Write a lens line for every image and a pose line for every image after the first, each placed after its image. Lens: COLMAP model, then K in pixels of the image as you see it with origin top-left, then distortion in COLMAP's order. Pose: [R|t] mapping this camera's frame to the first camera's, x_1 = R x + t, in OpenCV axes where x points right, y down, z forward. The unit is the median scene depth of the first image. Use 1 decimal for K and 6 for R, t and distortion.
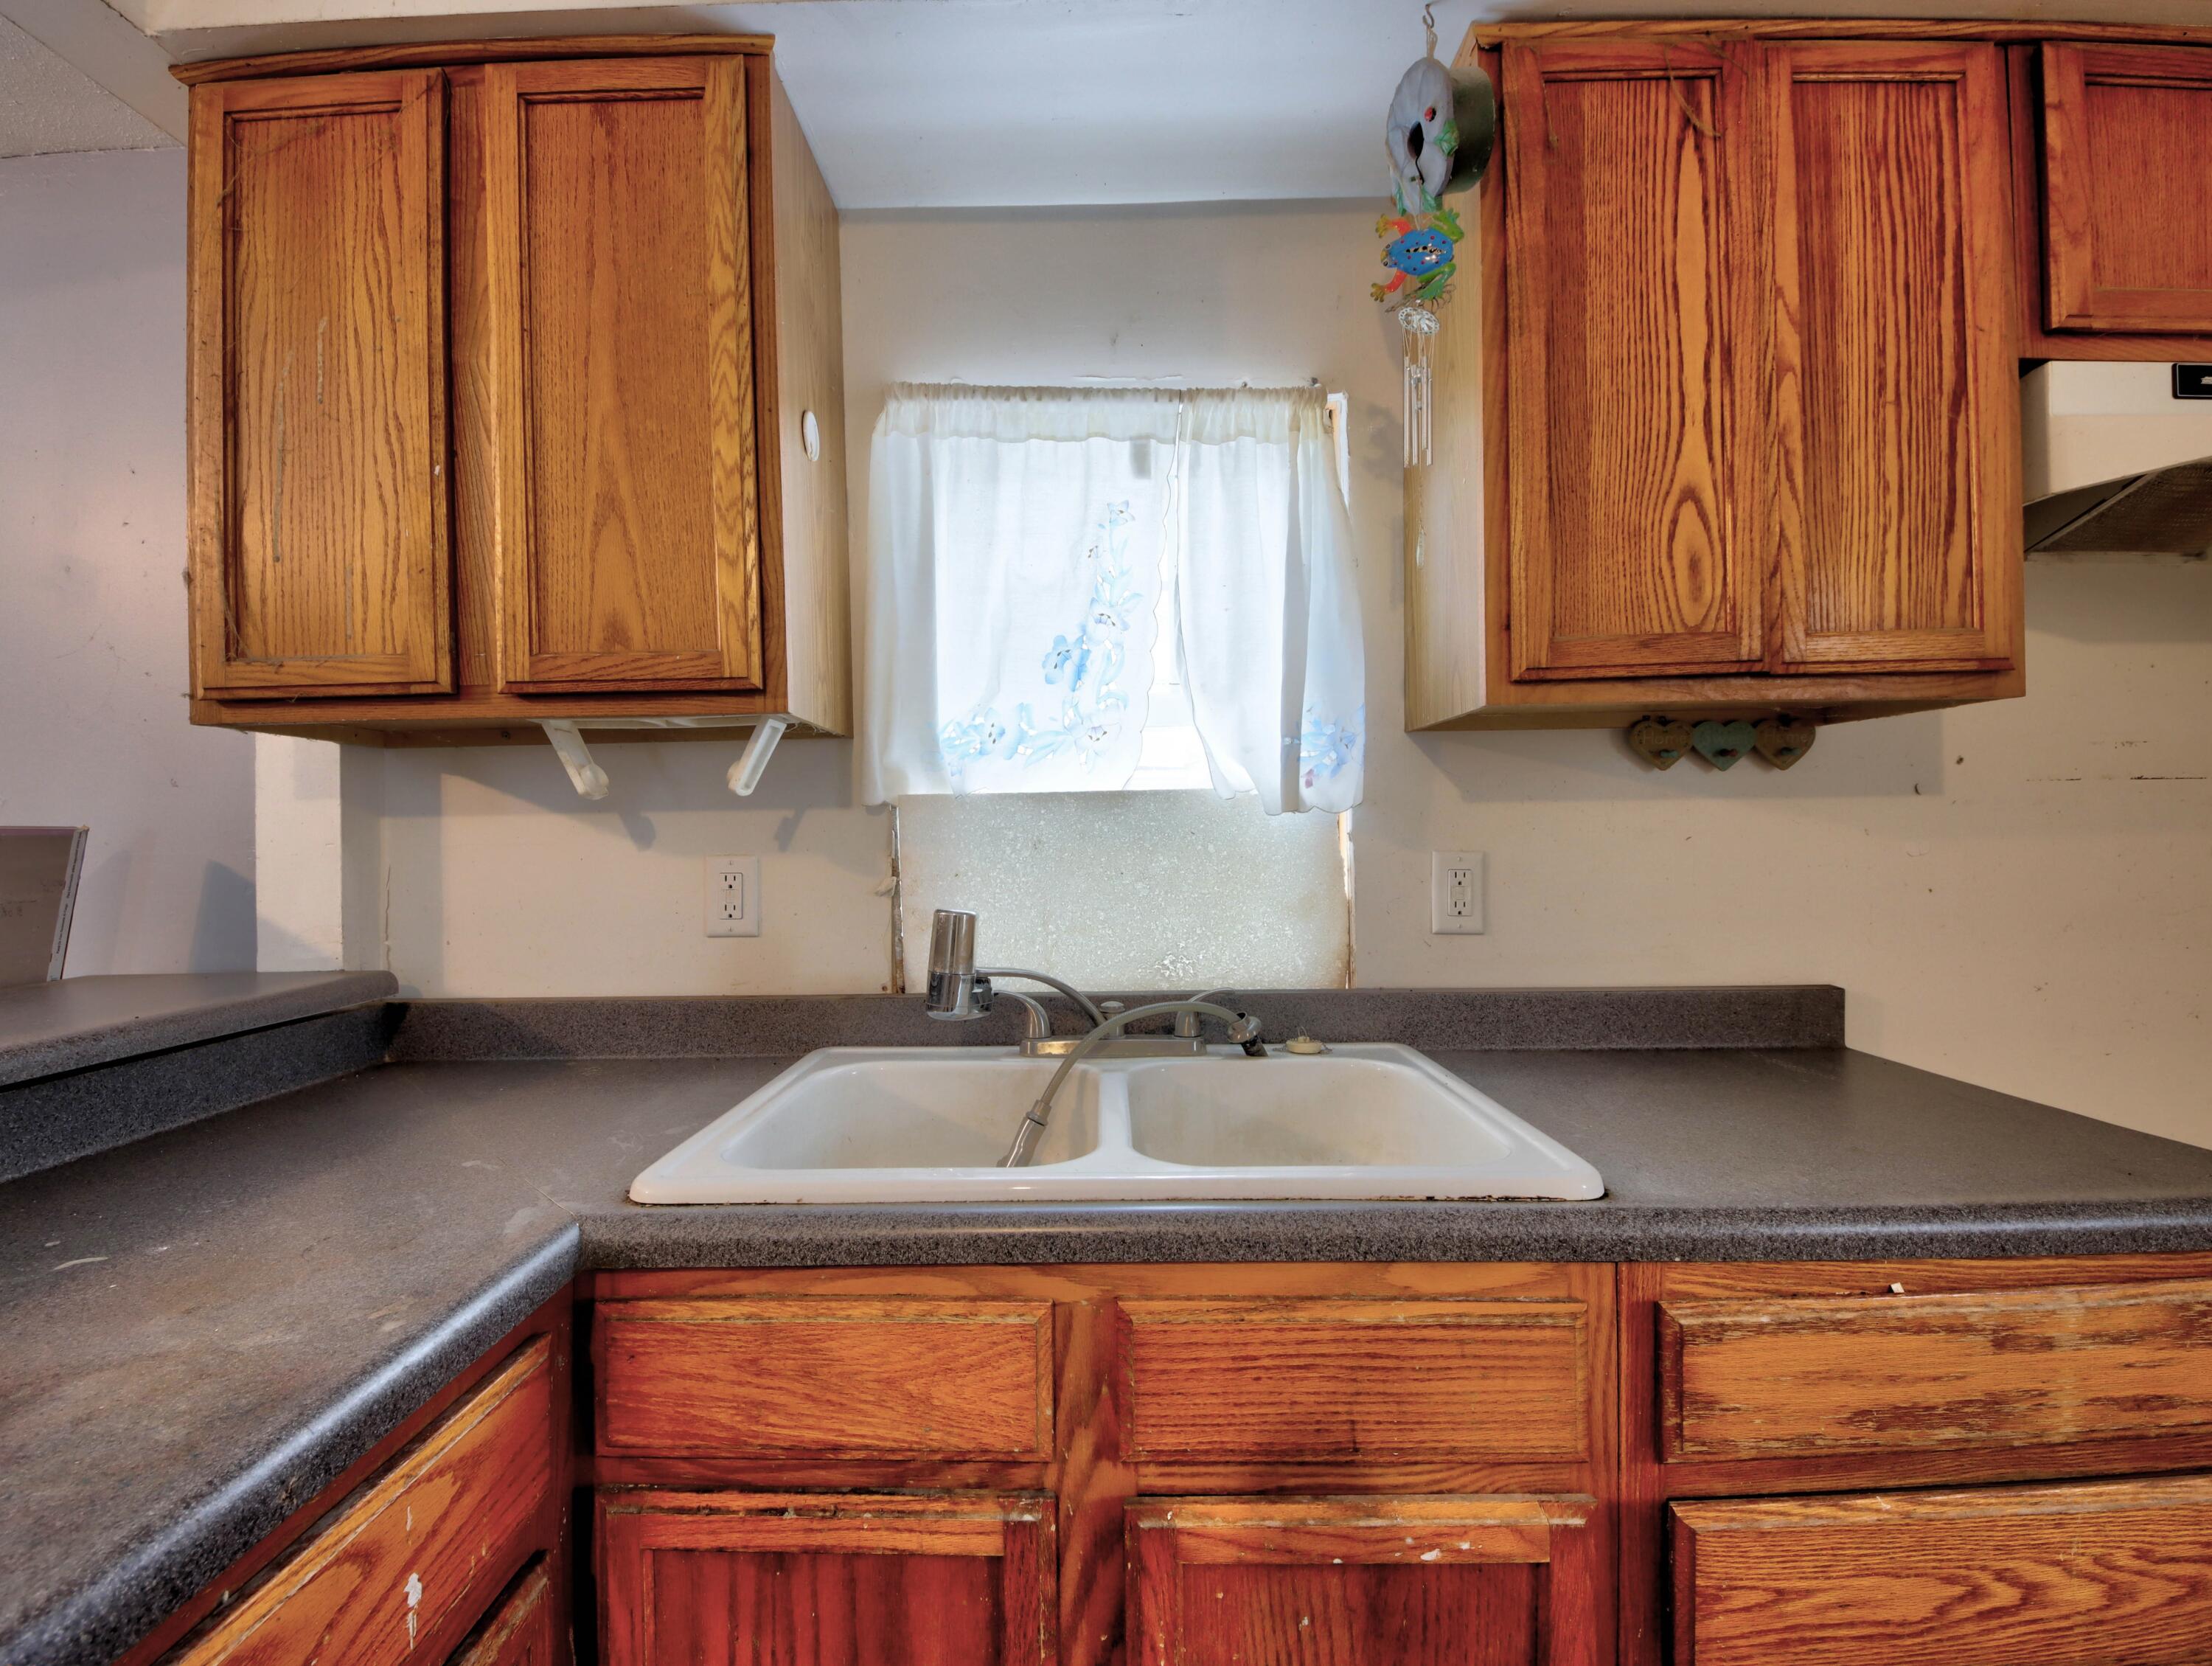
lens RADIAL K [[957.5, 0, 1106.1], [0, 957.5, 837.0], [0, 0, 1]] dist [0.019434, -0.017840]
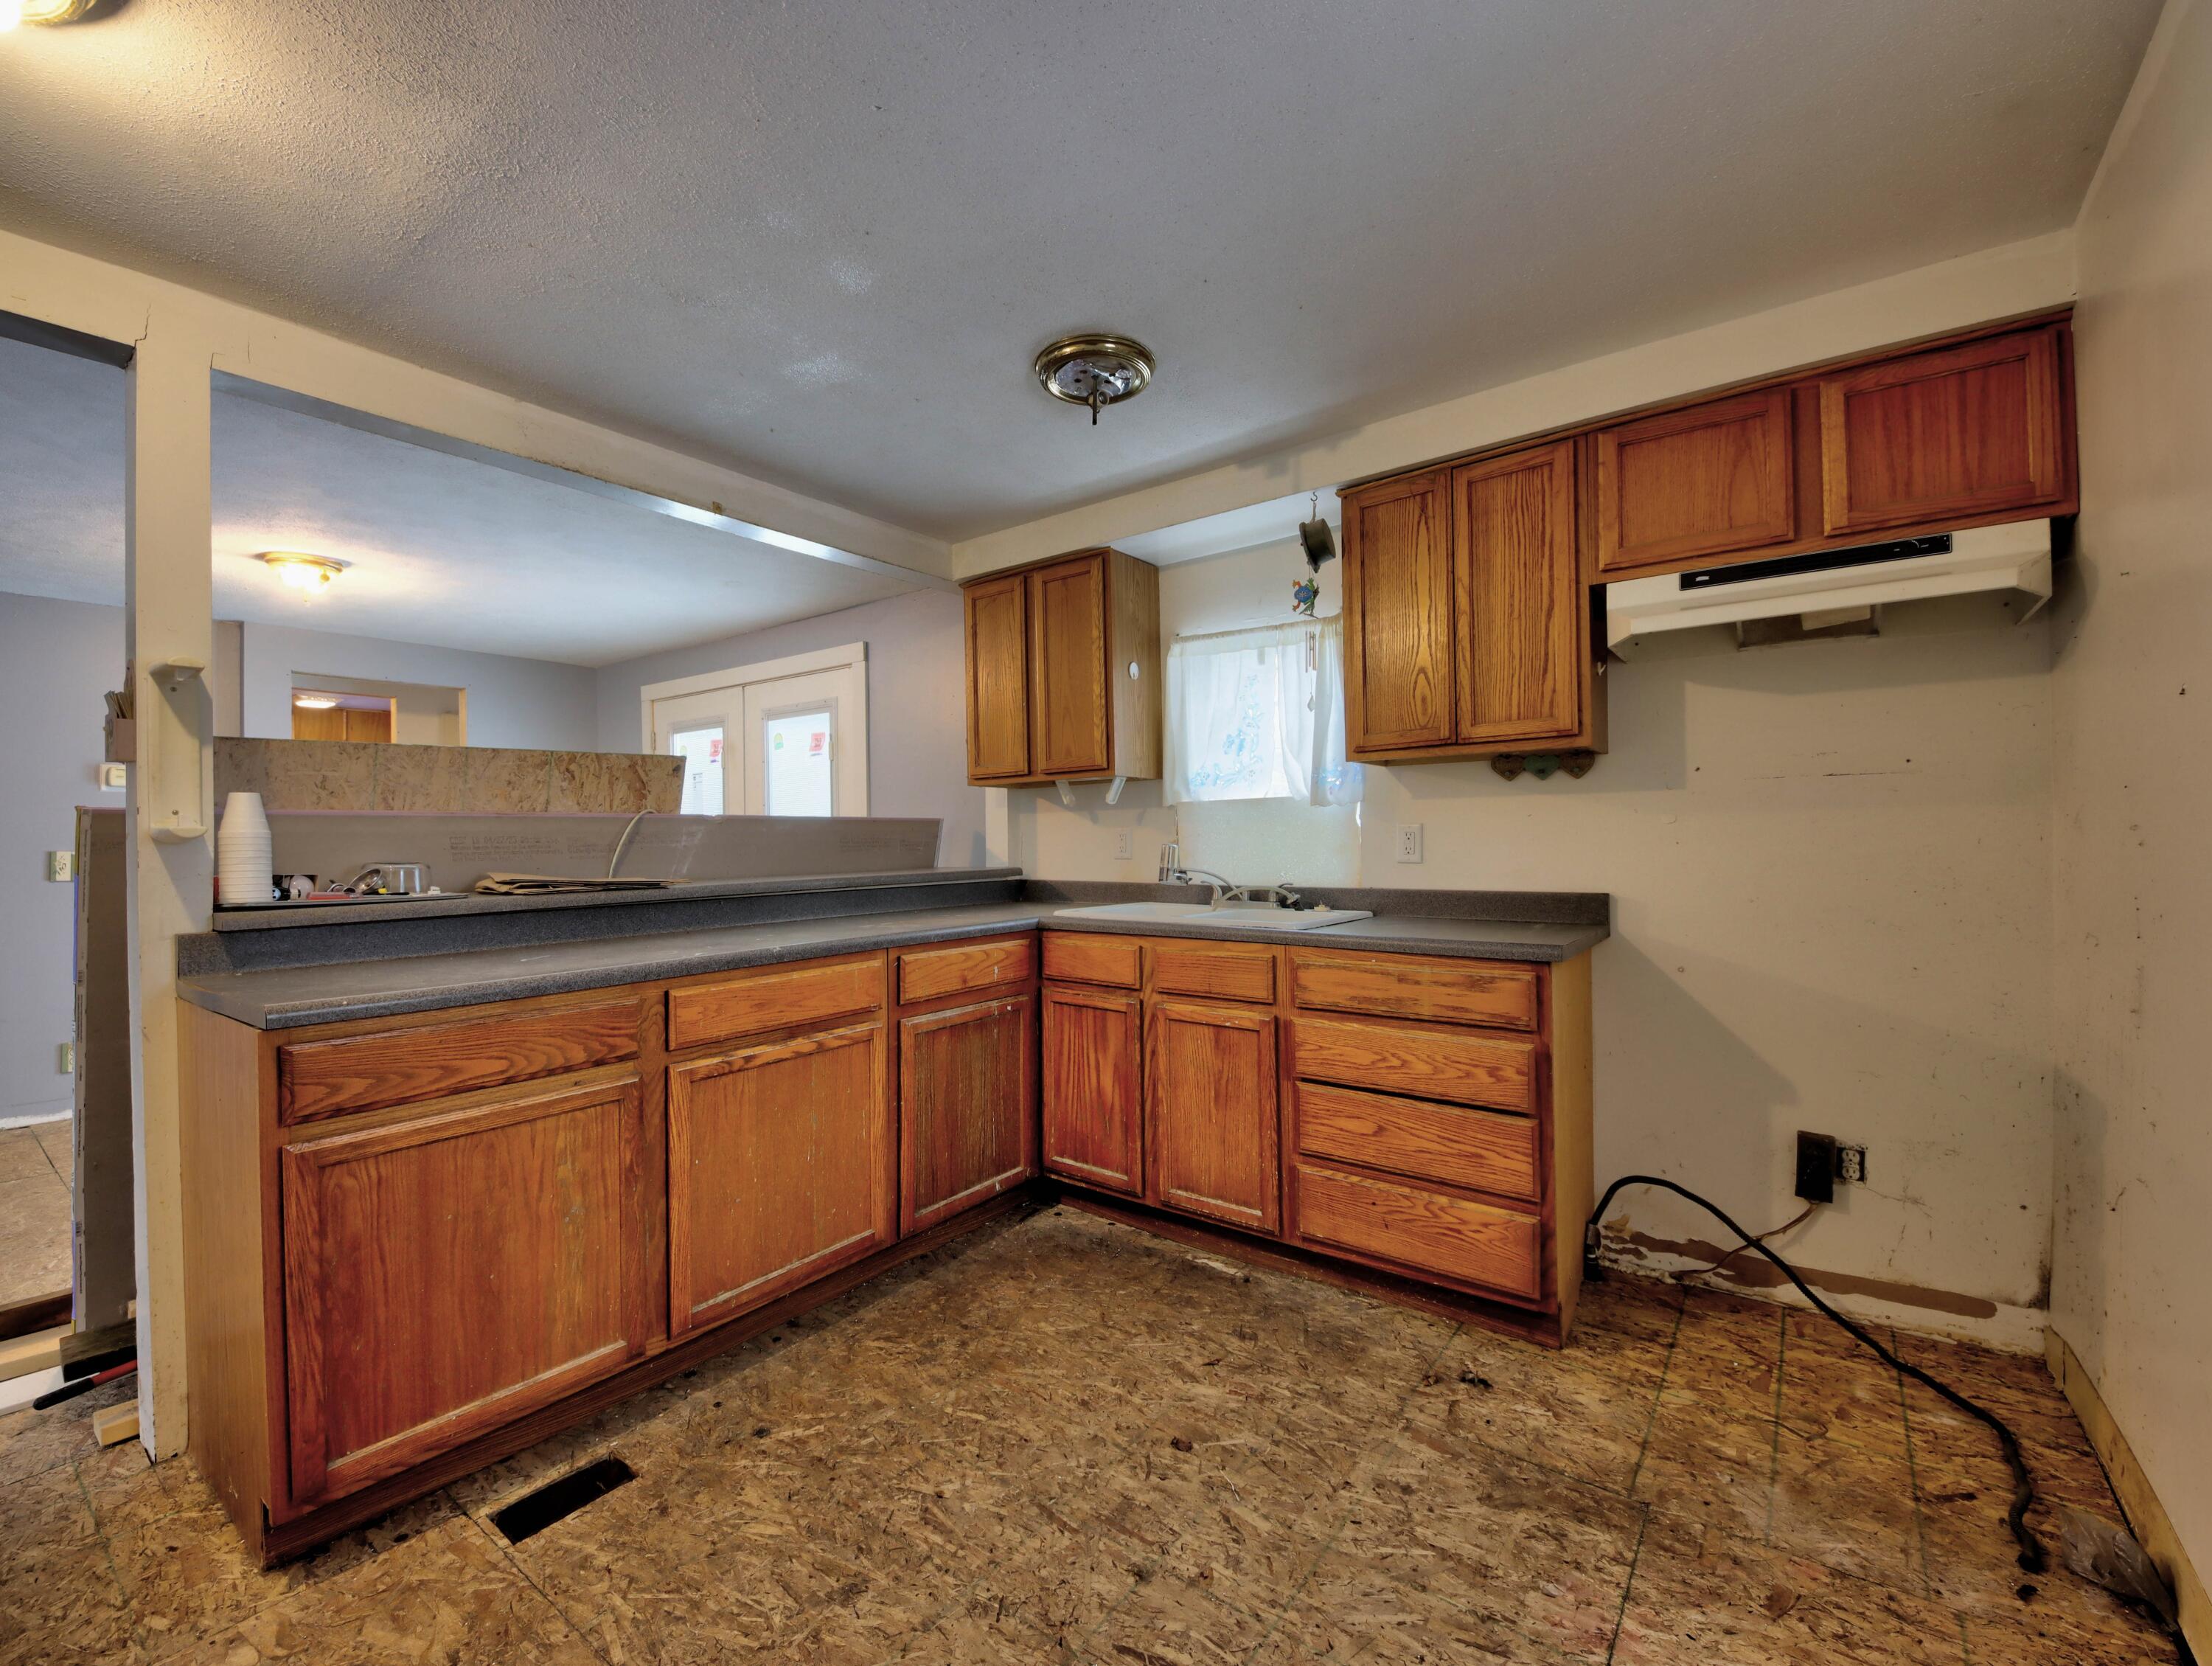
lens RADIAL K [[970.5, 0, 1099.3], [0, 970.5, 836.0], [0, 0, 1]] dist [0.056045, -0.042649]
pose [[0.803571, -0.000045, -0.595210, 1.396522], [0.001841, 0.999995, 0.002409, 0.046830], [0.595207, -0.003032, 0.803567, -1.413830]]
